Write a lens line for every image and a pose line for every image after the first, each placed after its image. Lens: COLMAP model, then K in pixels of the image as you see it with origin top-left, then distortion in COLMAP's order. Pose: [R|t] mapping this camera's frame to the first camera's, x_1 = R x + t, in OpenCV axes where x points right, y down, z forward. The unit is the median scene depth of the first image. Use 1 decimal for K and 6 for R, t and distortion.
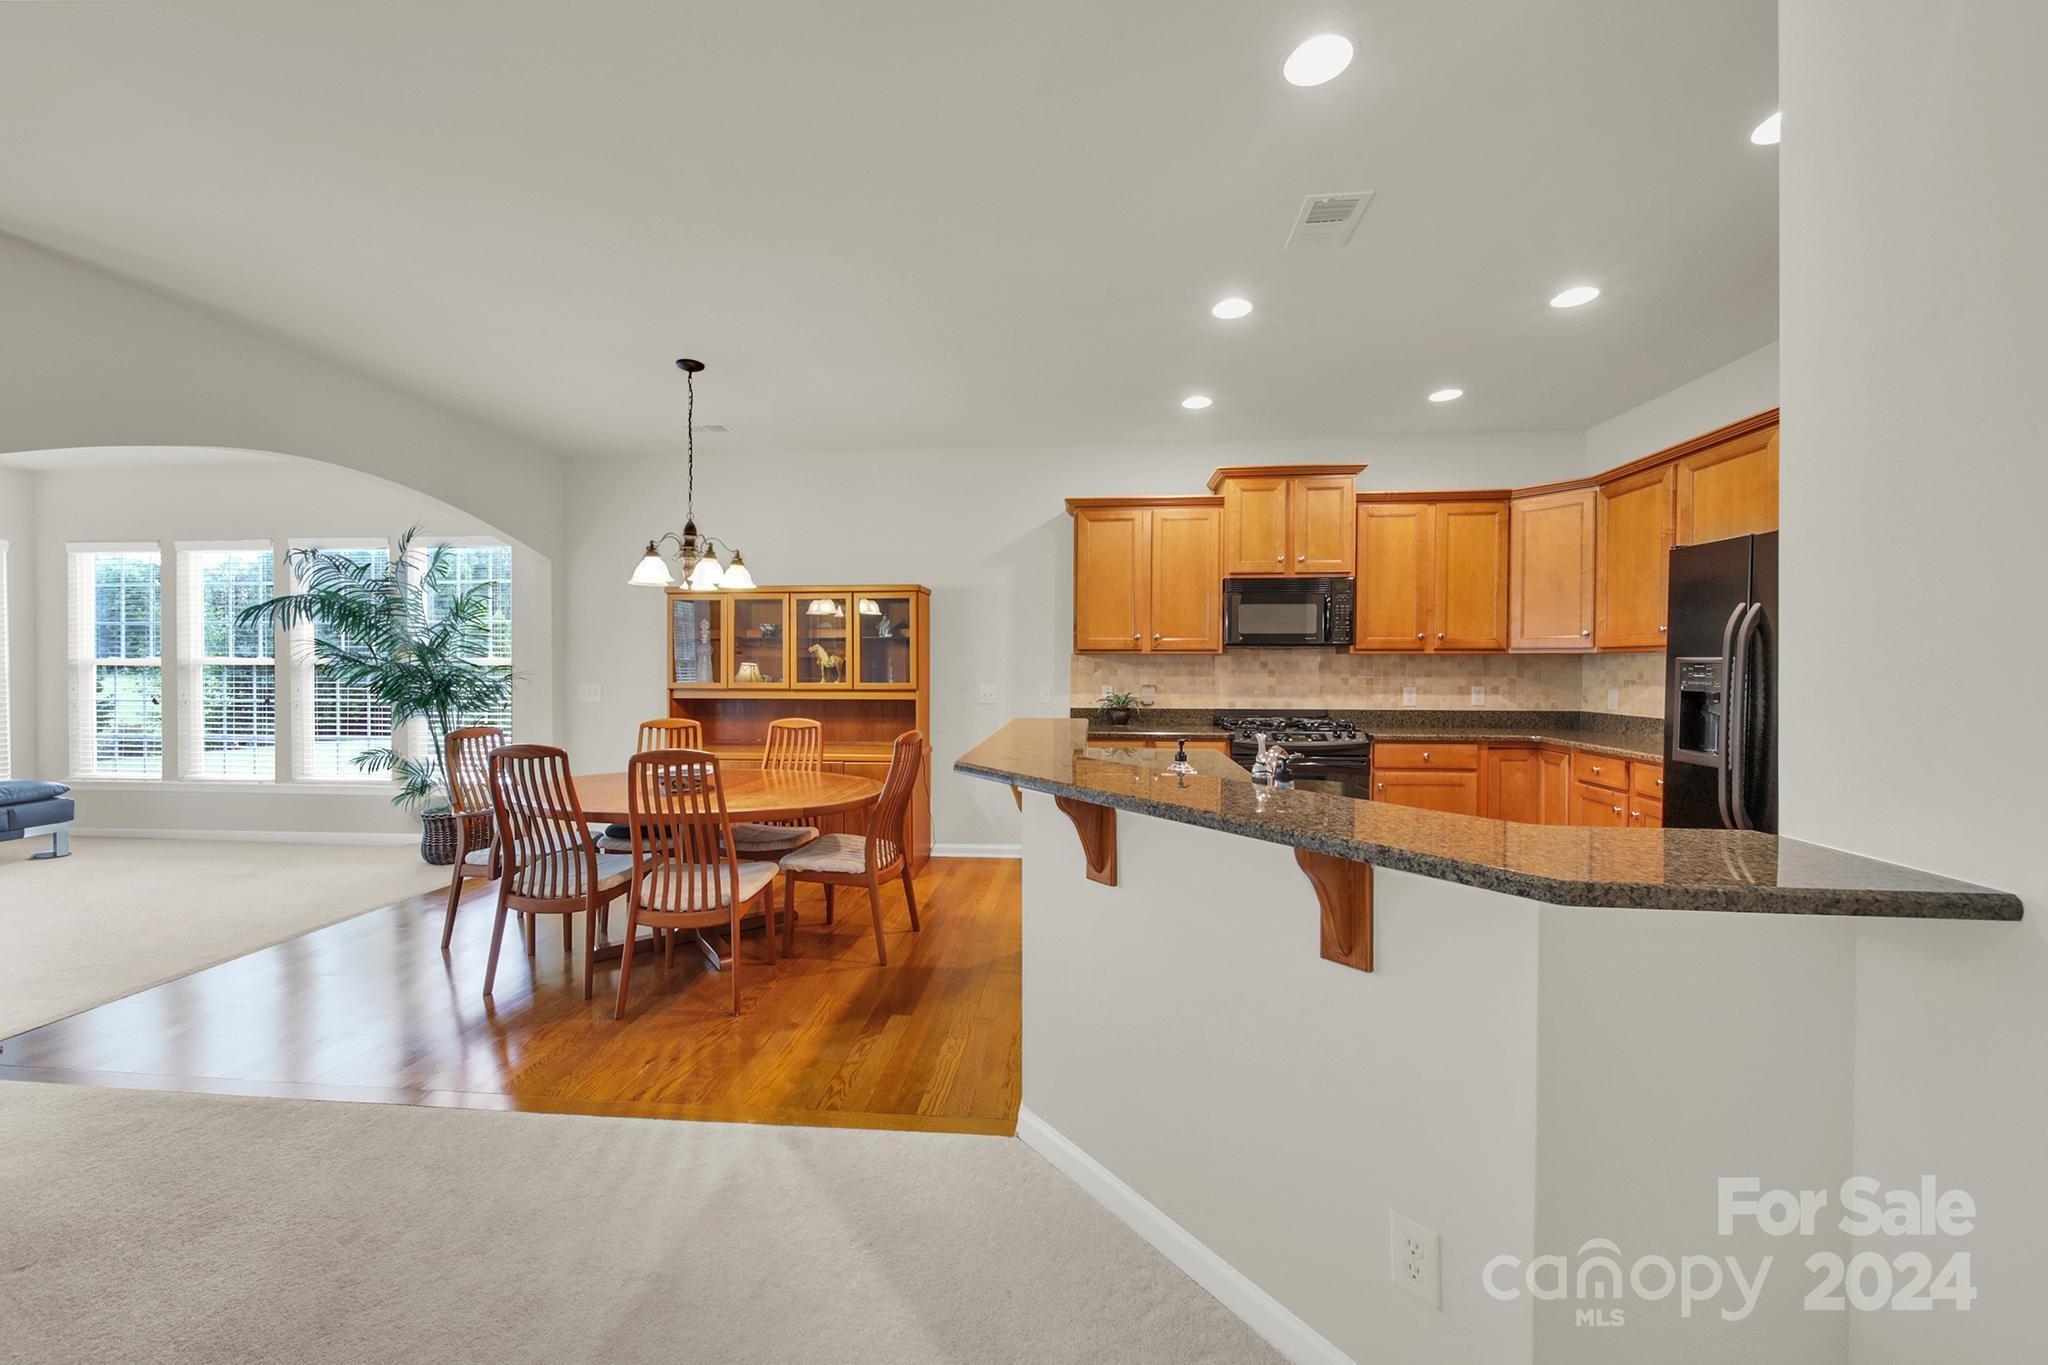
lens RADIAL K [[755.9, 0, 1036.6], [0, 755.9, 673.6], [0, 0, 1]] dist [-0.005959, -0.000018]
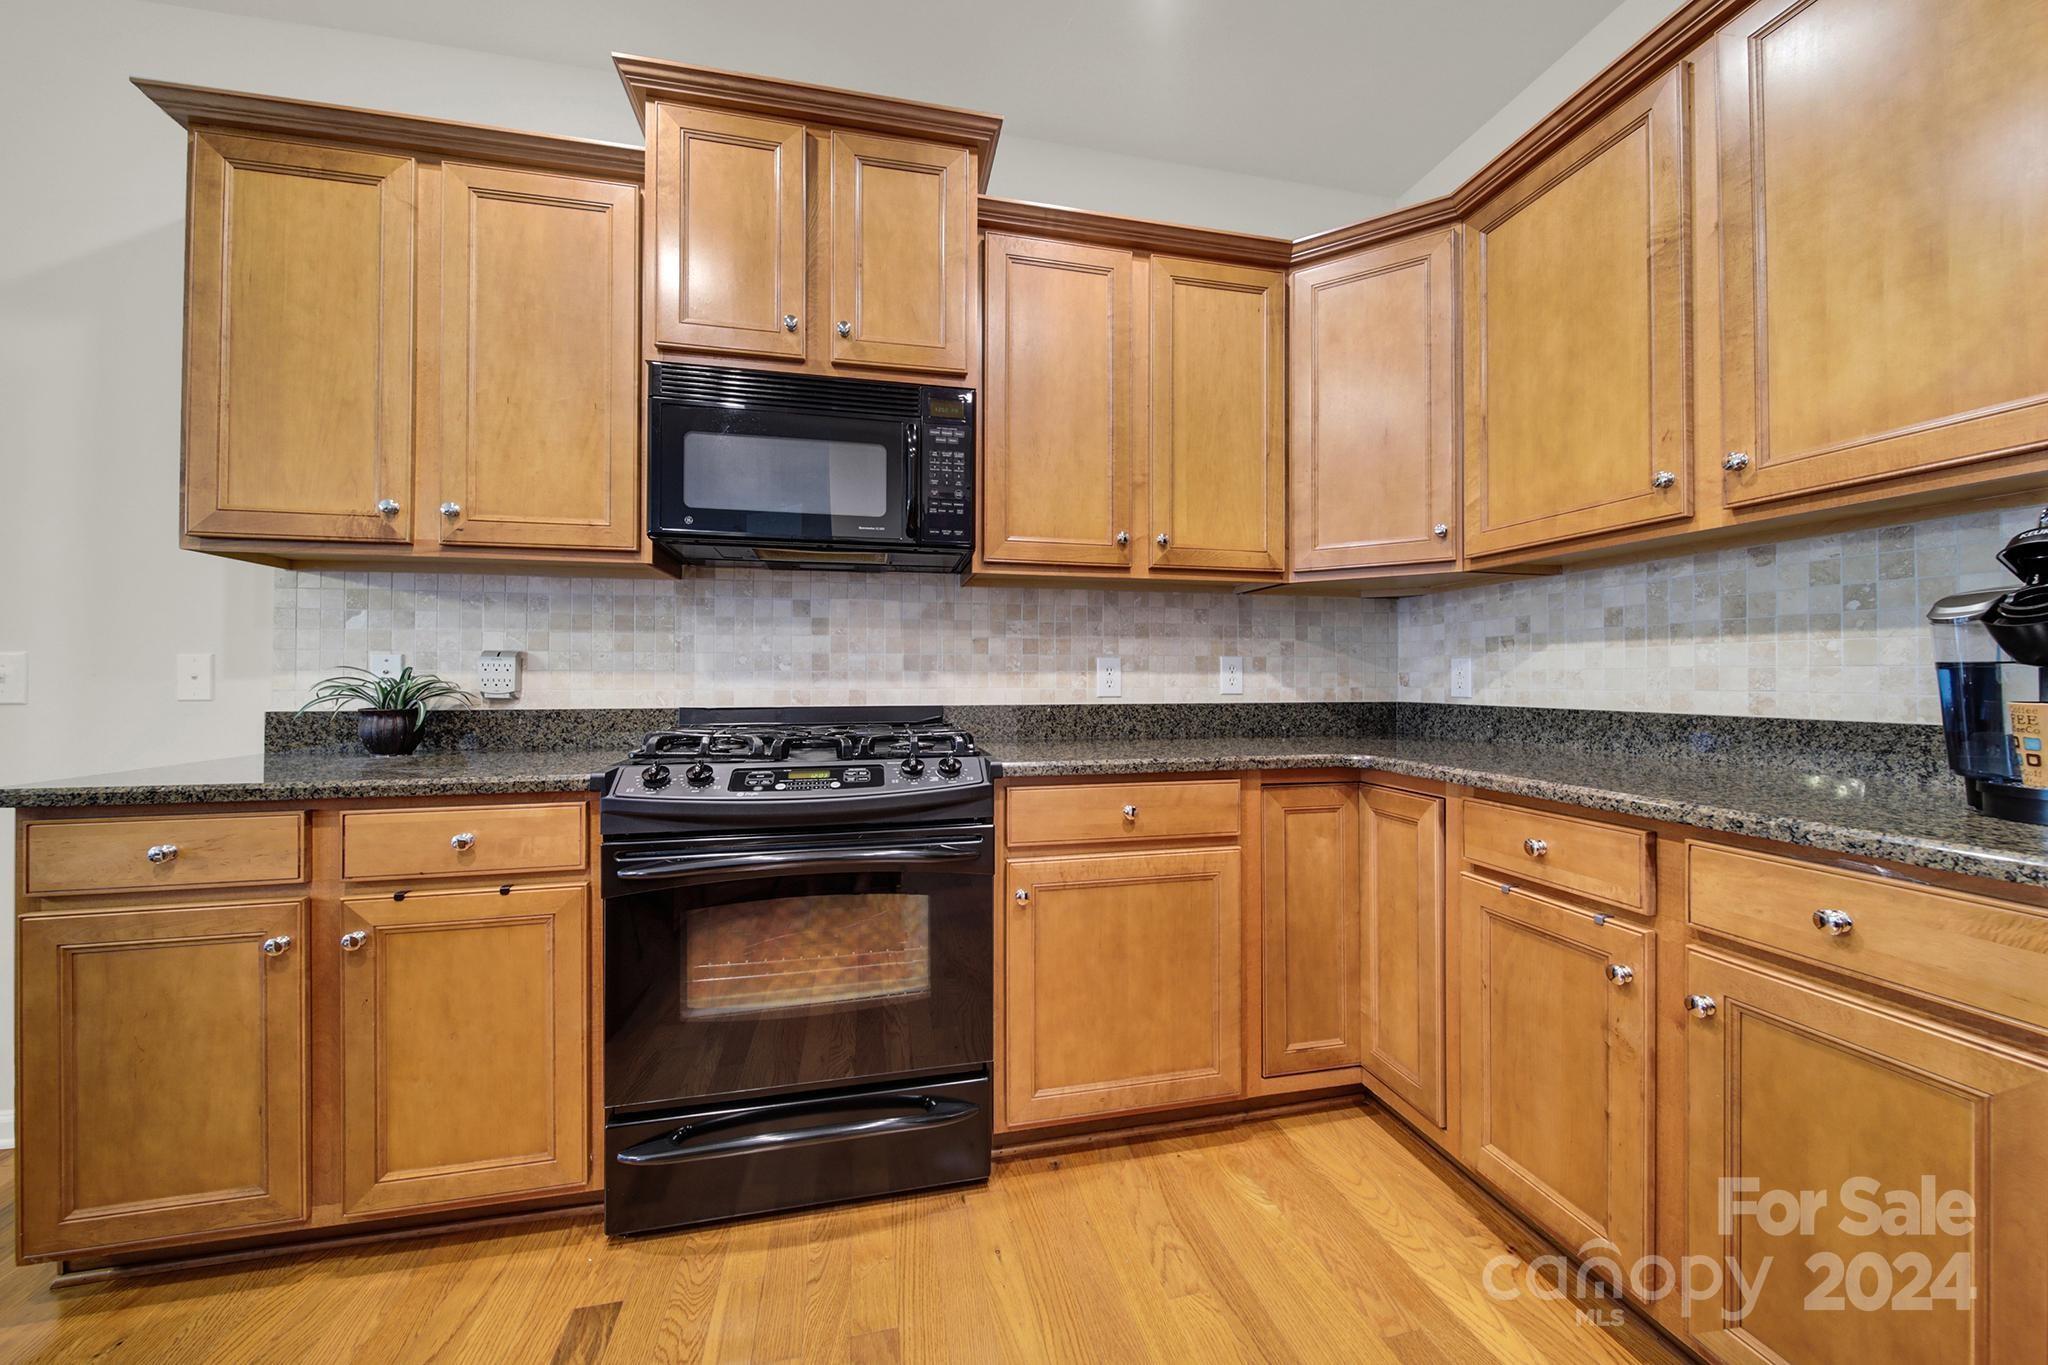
lens RADIAL K [[746.3, 0, 1030.7], [0, 746.3, 673.5], [0, 0, 1]] dist [0.000055, 0.000363]
pose [[0.956634, -0.001926, 0.291286, 0.320016], [0.006967, 0.999843, -0.016268, 0.037604], [-0.291209, 0.017592, 0.956498, 0.577827]]
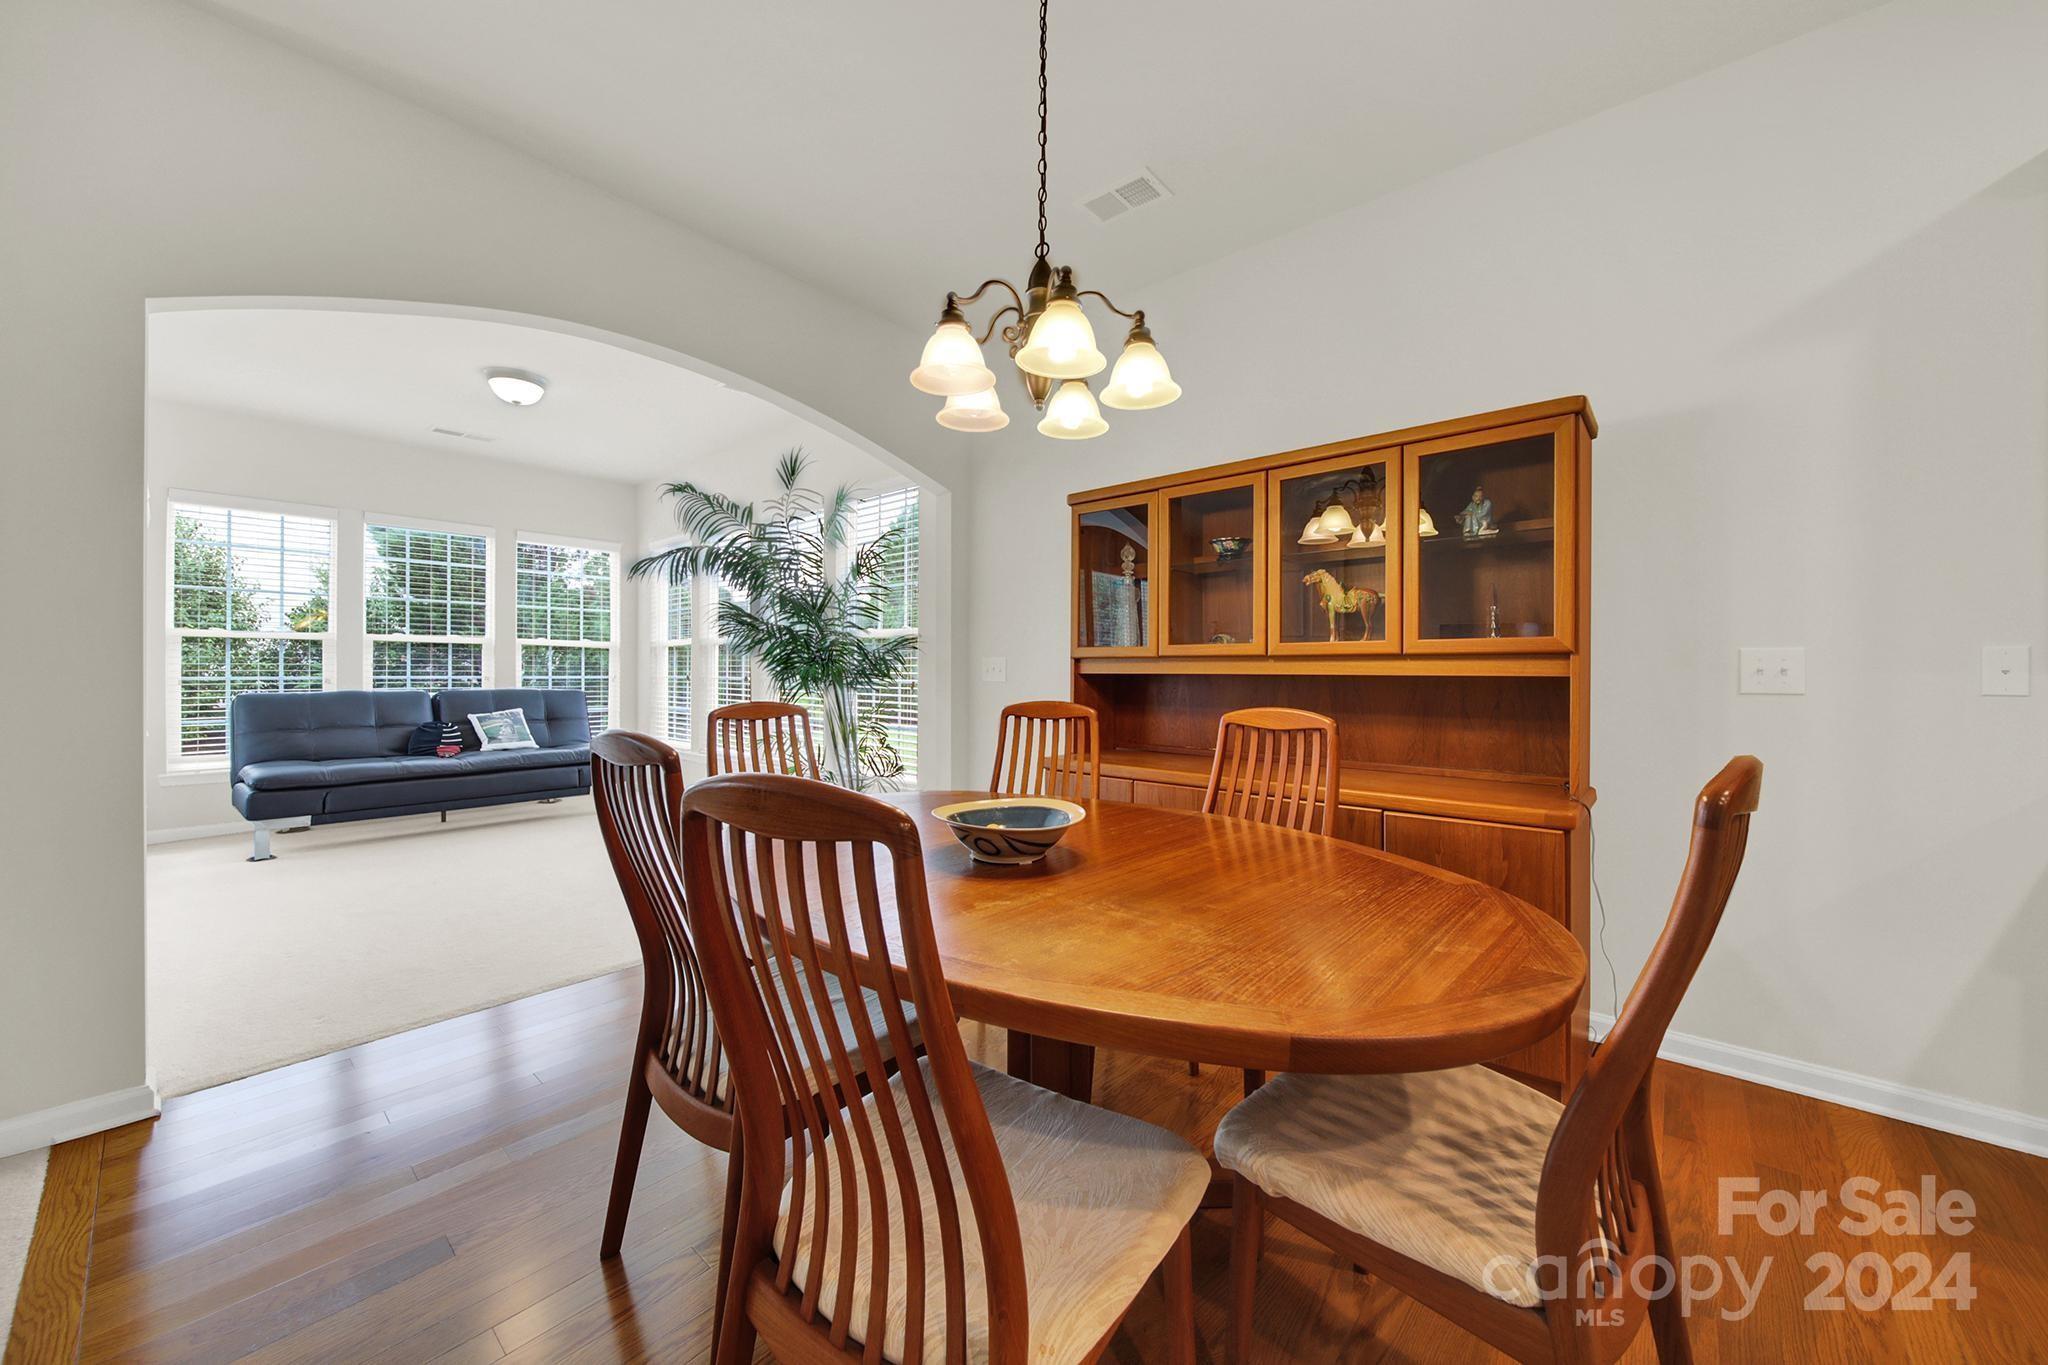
lens RADIAL K [[746.3, 0, 1030.7], [0, 746.3, 673.5], [0, 0, 1]] dist [0.000055, 0.000363]
pose [[0.802734, 0.003707, -0.596326, -0.154462], [-0.008289, 0.999953, -0.004942, 0.037911], [0.596280, 0.008910, 0.802727, 0.503634]]
